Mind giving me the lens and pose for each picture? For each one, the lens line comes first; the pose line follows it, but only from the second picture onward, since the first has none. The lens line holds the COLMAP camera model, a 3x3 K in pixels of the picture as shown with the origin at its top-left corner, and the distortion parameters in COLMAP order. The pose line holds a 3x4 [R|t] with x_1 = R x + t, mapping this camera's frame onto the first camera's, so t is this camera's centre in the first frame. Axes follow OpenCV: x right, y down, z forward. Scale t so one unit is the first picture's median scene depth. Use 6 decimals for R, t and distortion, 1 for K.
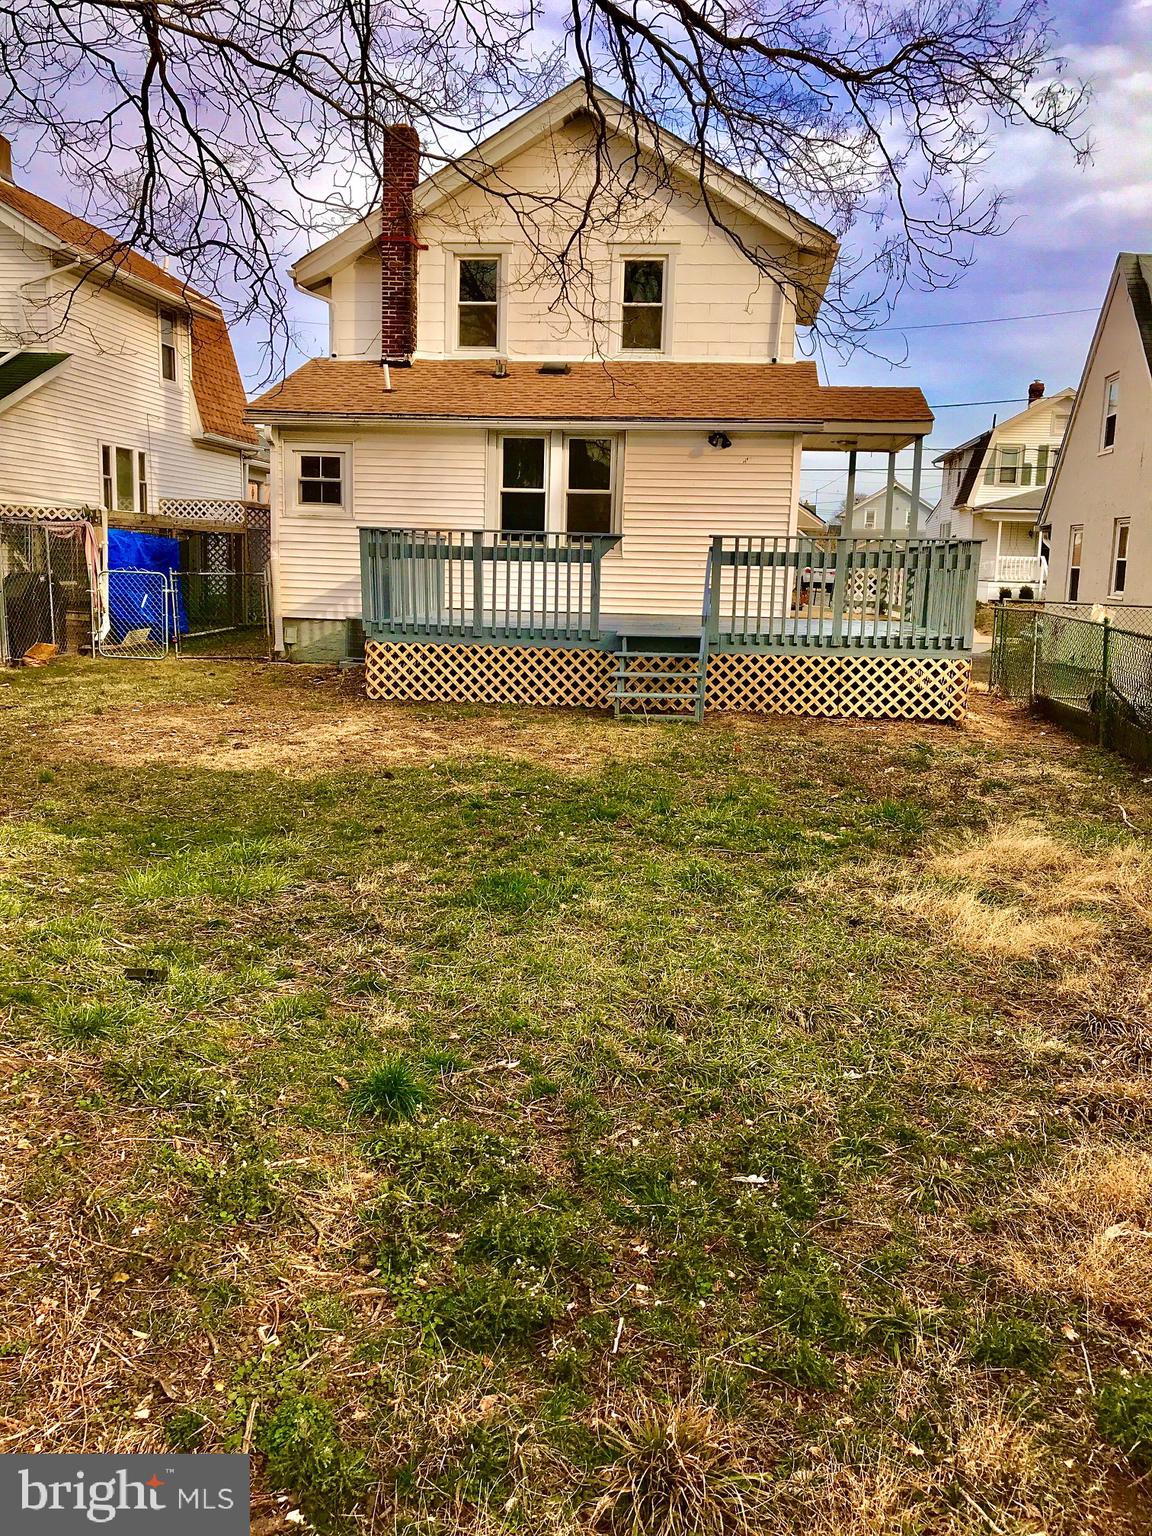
lens RADIAL K [[1275.2, 0, 576.8], [0, 1275.2, 772.2], [0, 0, 1]] dist [0.074372, -0.065948]
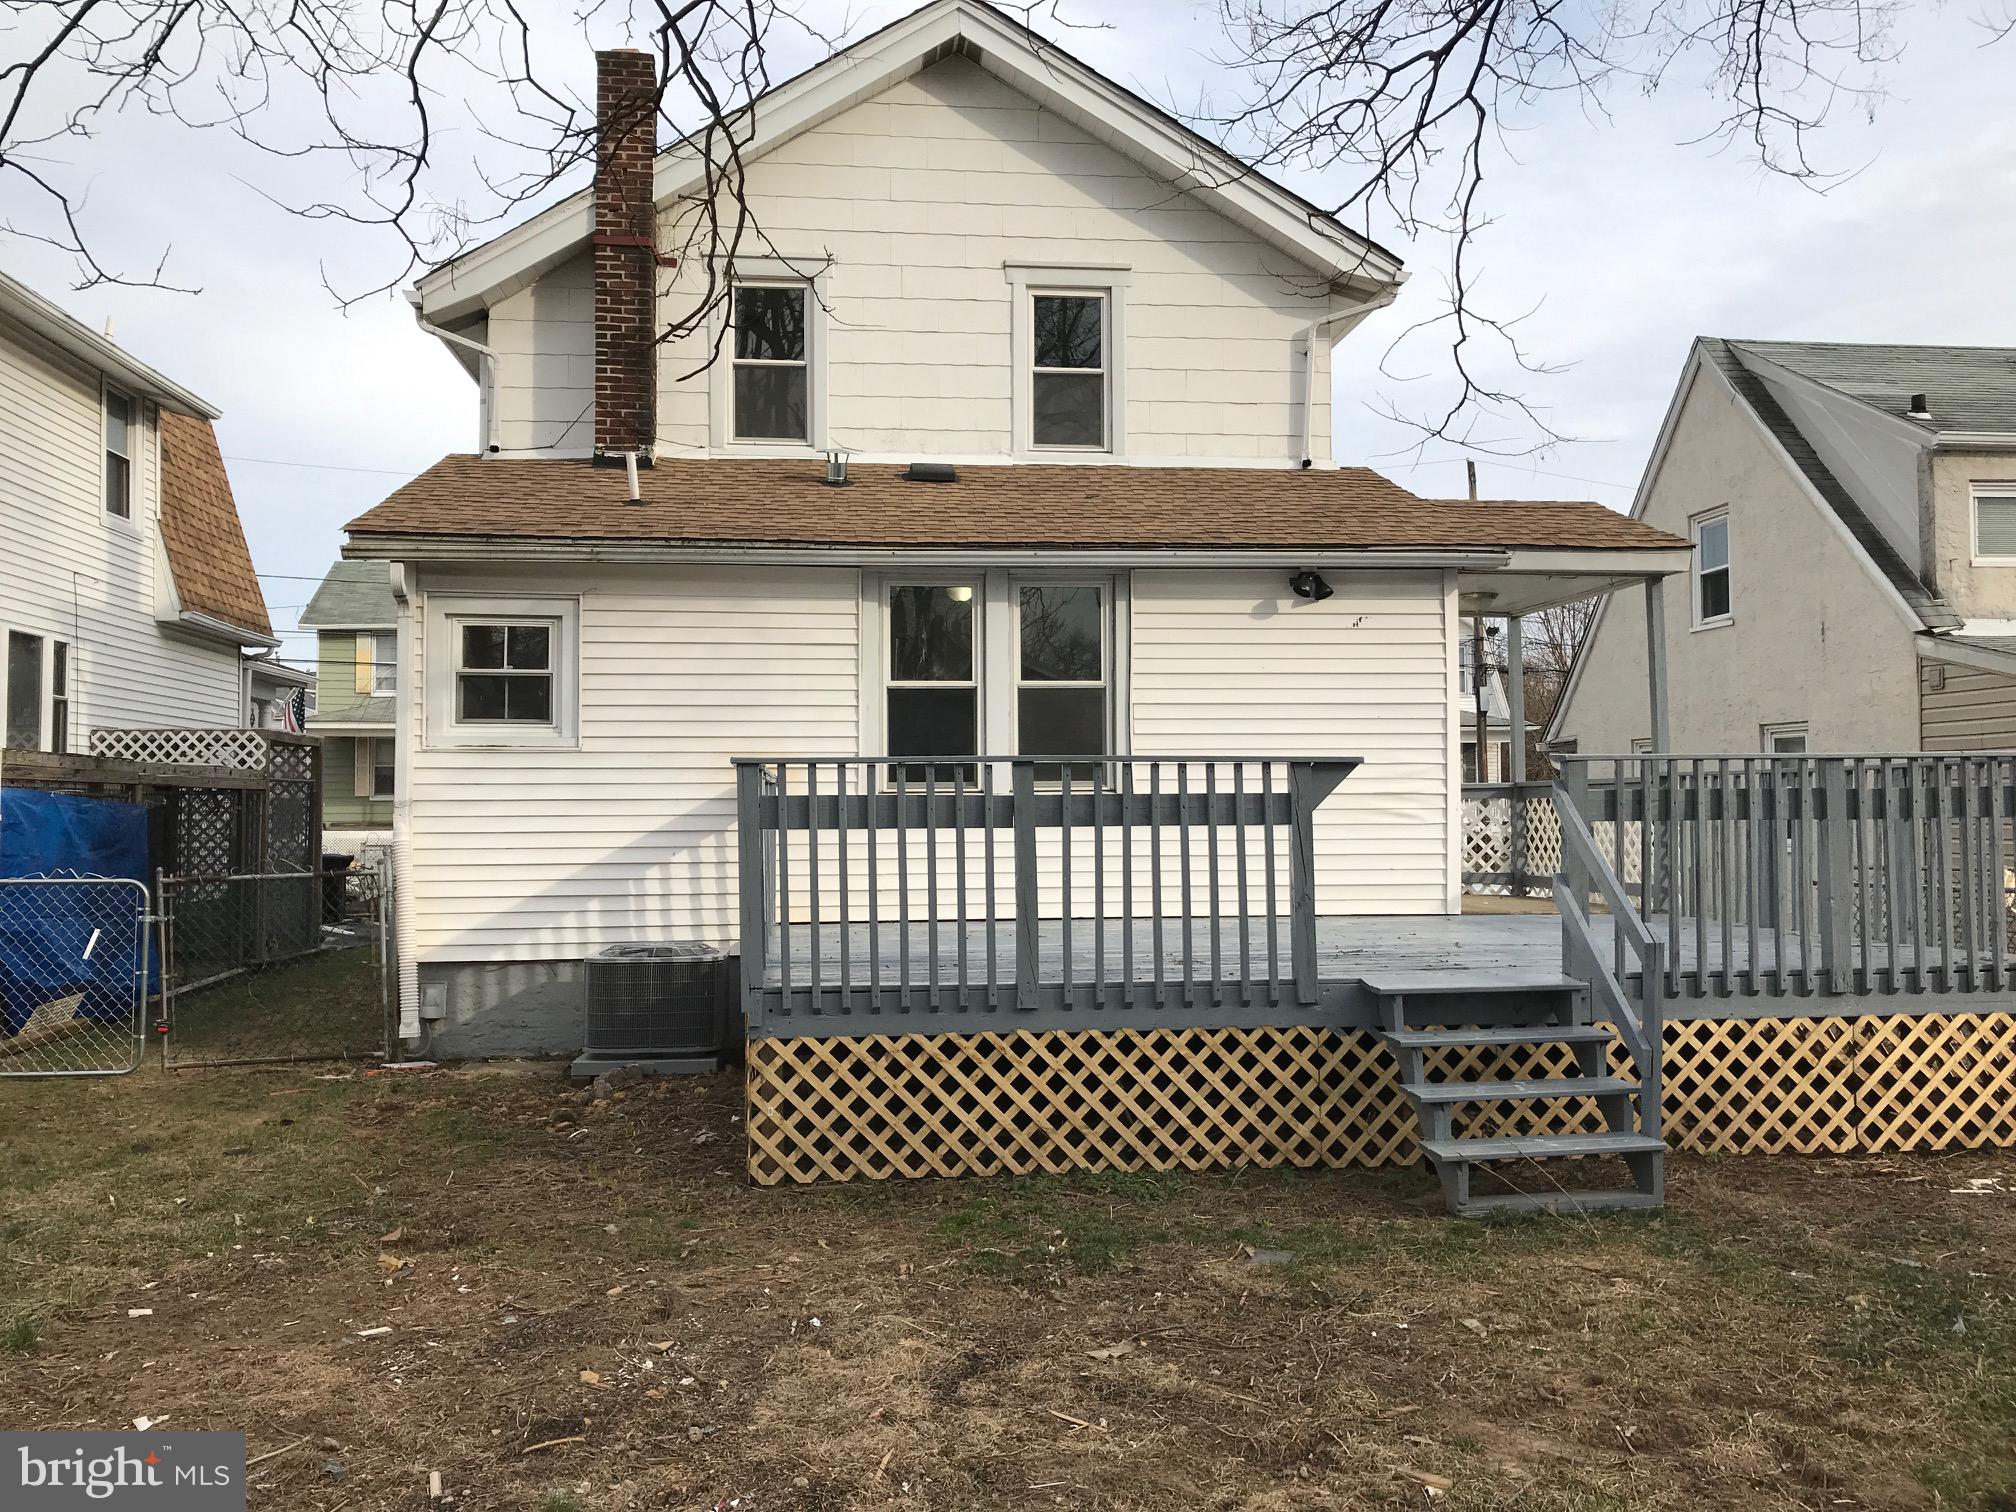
lens RADIAL K [[1673.7, 0, 1010.6], [0, 1673.7, 756.6], [0, 0, 1]] dist [0.074372, -0.065948]
pose [[0.975114, -0.025216, 0.220267, -0.196901], [0.067443, 0.980164, -0.186359, -0.084881], [-0.211199, 0.196577, 0.957472, 0.462531]]
